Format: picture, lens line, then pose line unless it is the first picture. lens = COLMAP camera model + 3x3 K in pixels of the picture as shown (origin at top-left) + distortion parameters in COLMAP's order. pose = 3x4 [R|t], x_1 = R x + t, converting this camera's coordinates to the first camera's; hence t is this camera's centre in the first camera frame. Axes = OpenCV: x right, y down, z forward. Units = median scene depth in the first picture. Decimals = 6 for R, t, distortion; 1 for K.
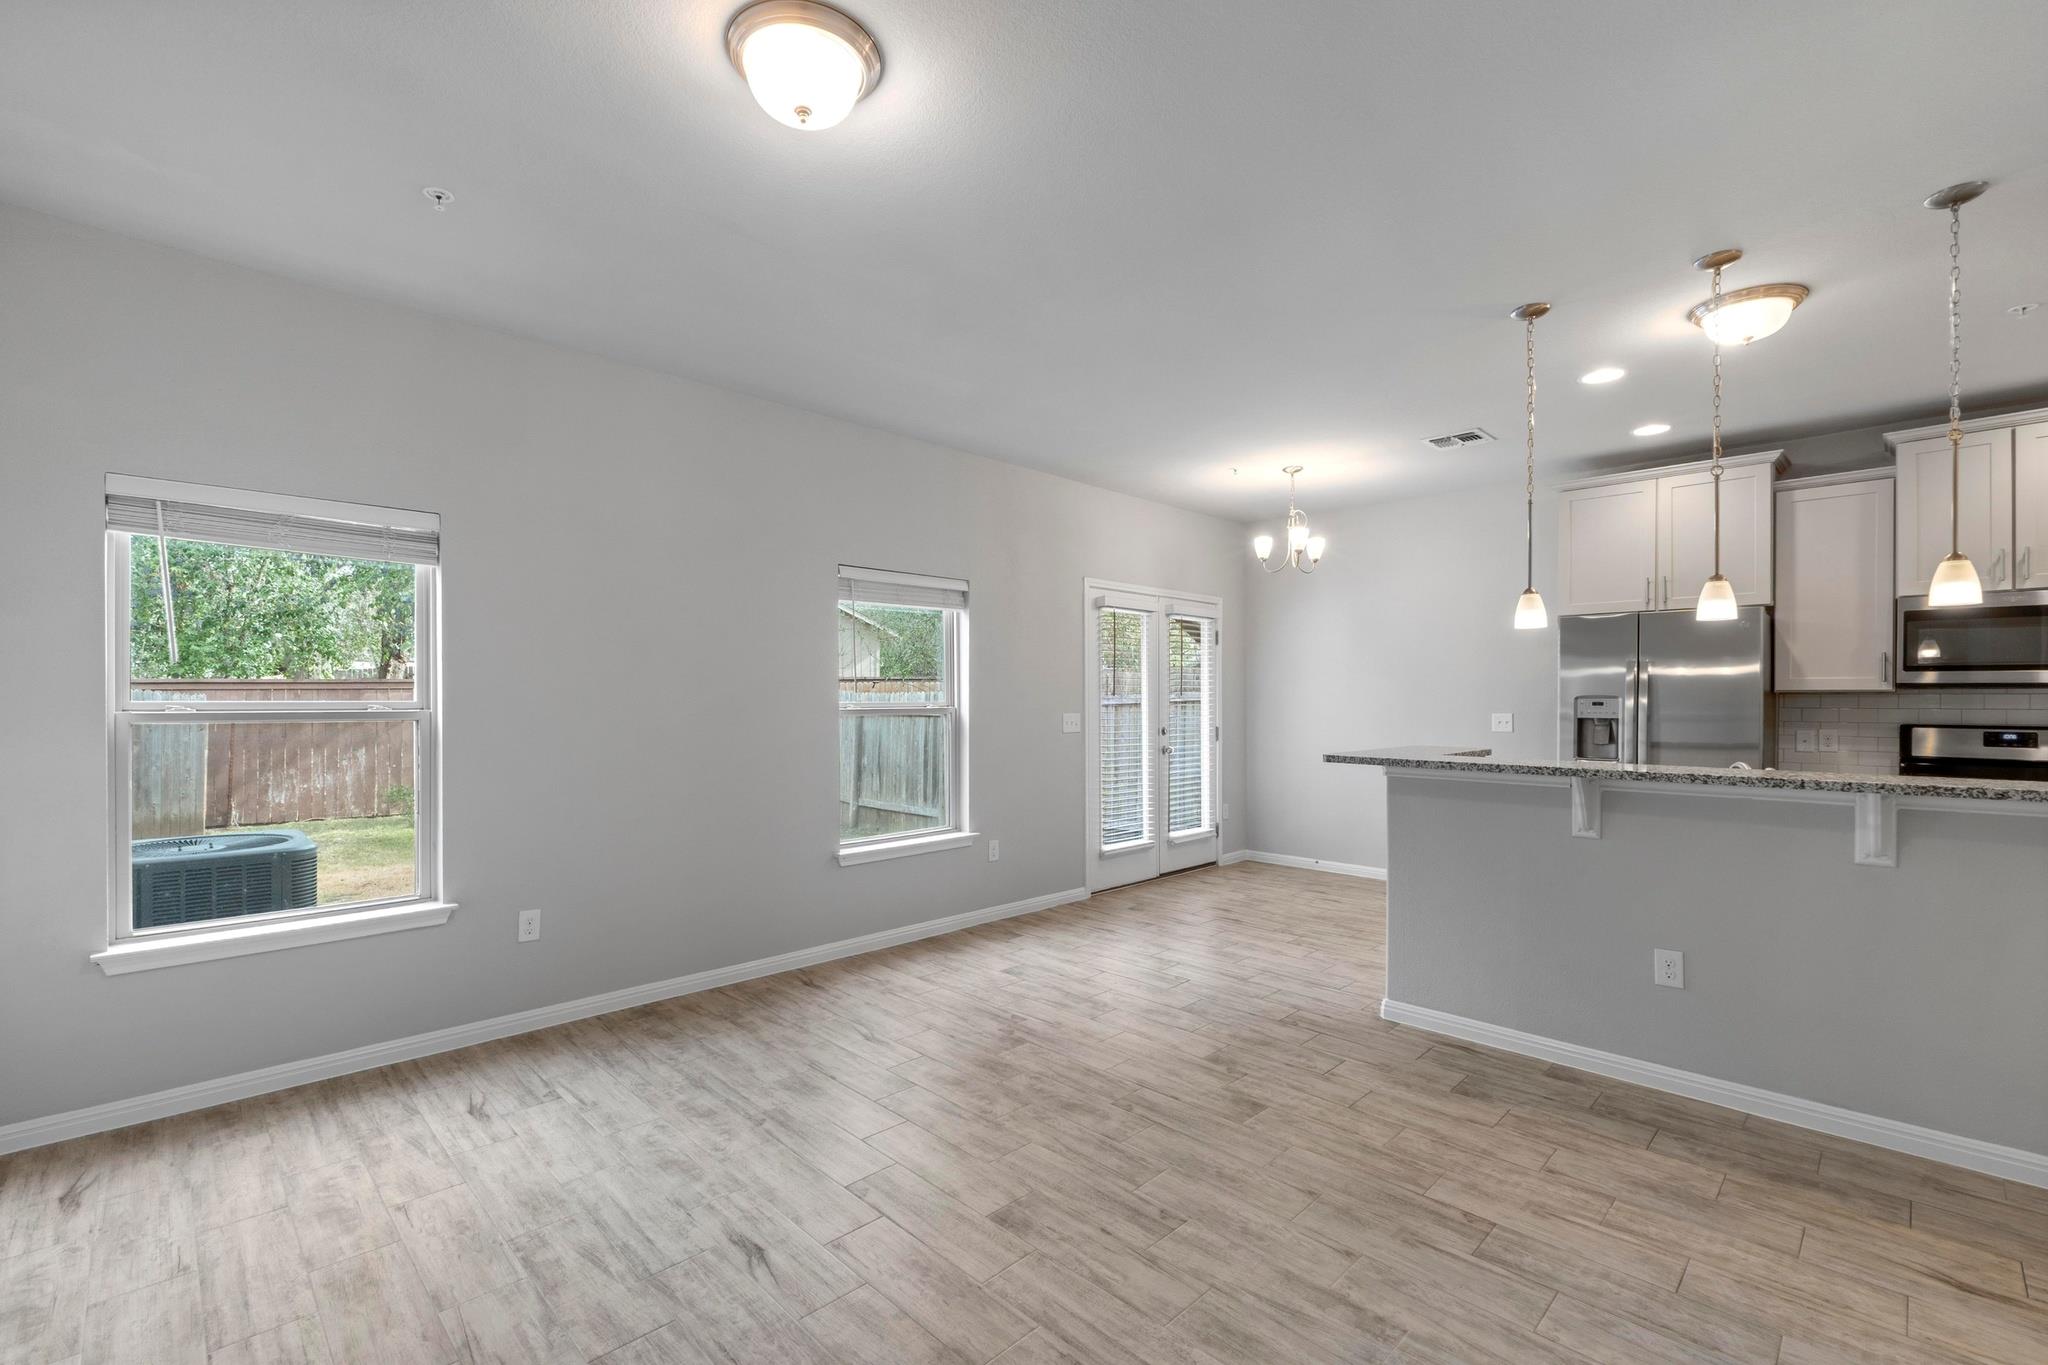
lens RADIAL K [[885.9, 0, 1038.1], [0, 885.9, 691.4], [0, 0, 1]] dist [-0.006180, 0.000074]
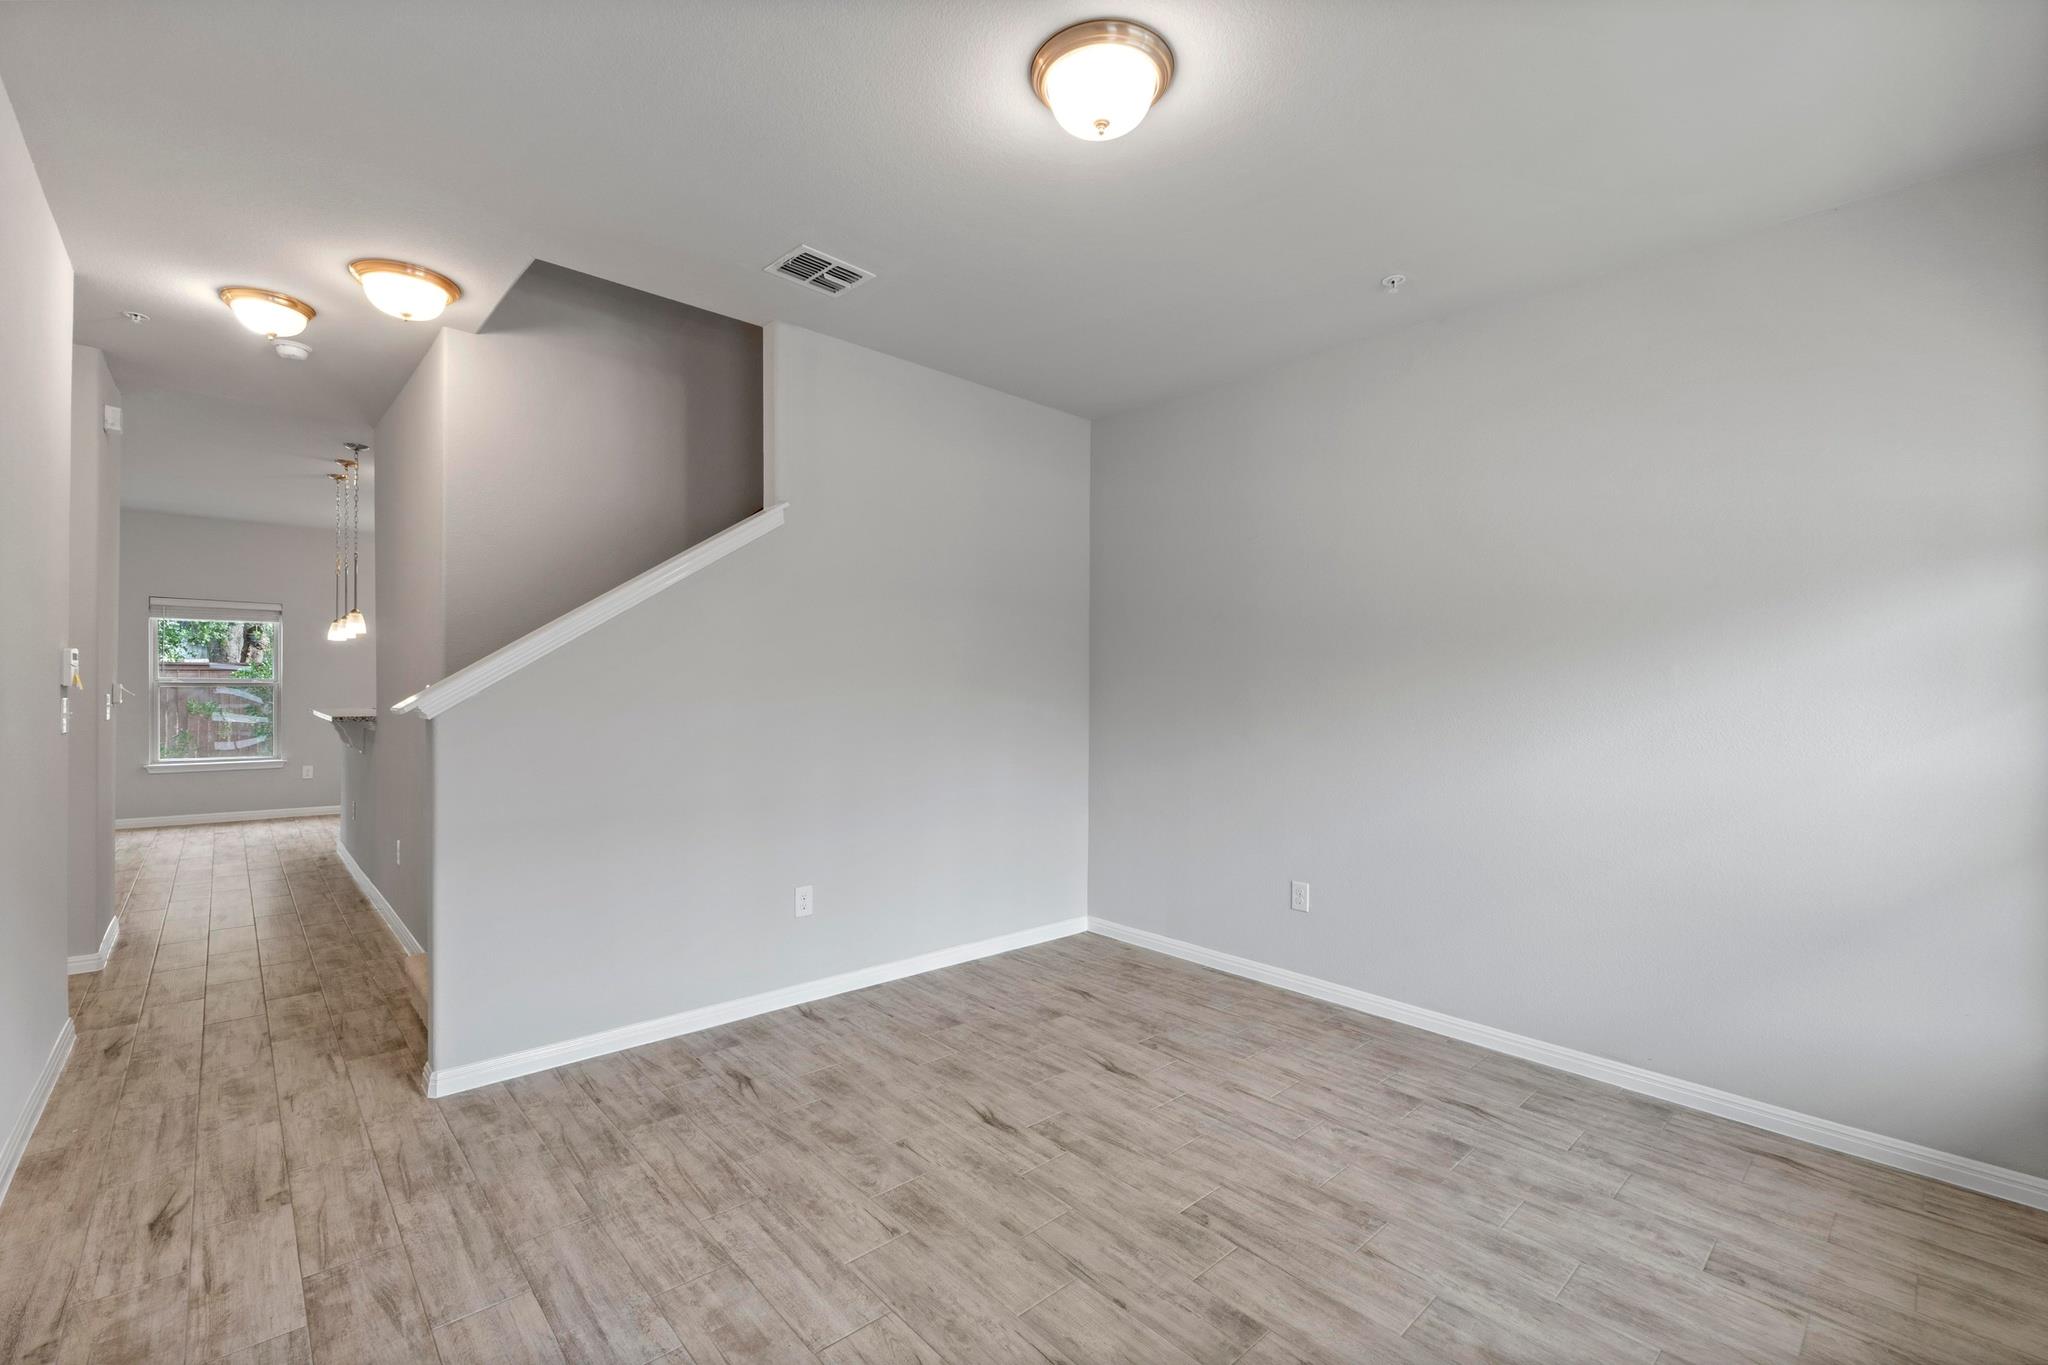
lens RADIAL K [[885.9, 0, 1029.5], [0, 885.9, 697.1], [0, 0, 1]] dist [-0.006180, 0.000074]
pose [[0.998774, 0.011173, -0.048233, 1.952532], [-0.010304, 0.999781, 0.018240, 0.000680], [0.048426, -0.017720, 0.998670, -0.771919]]
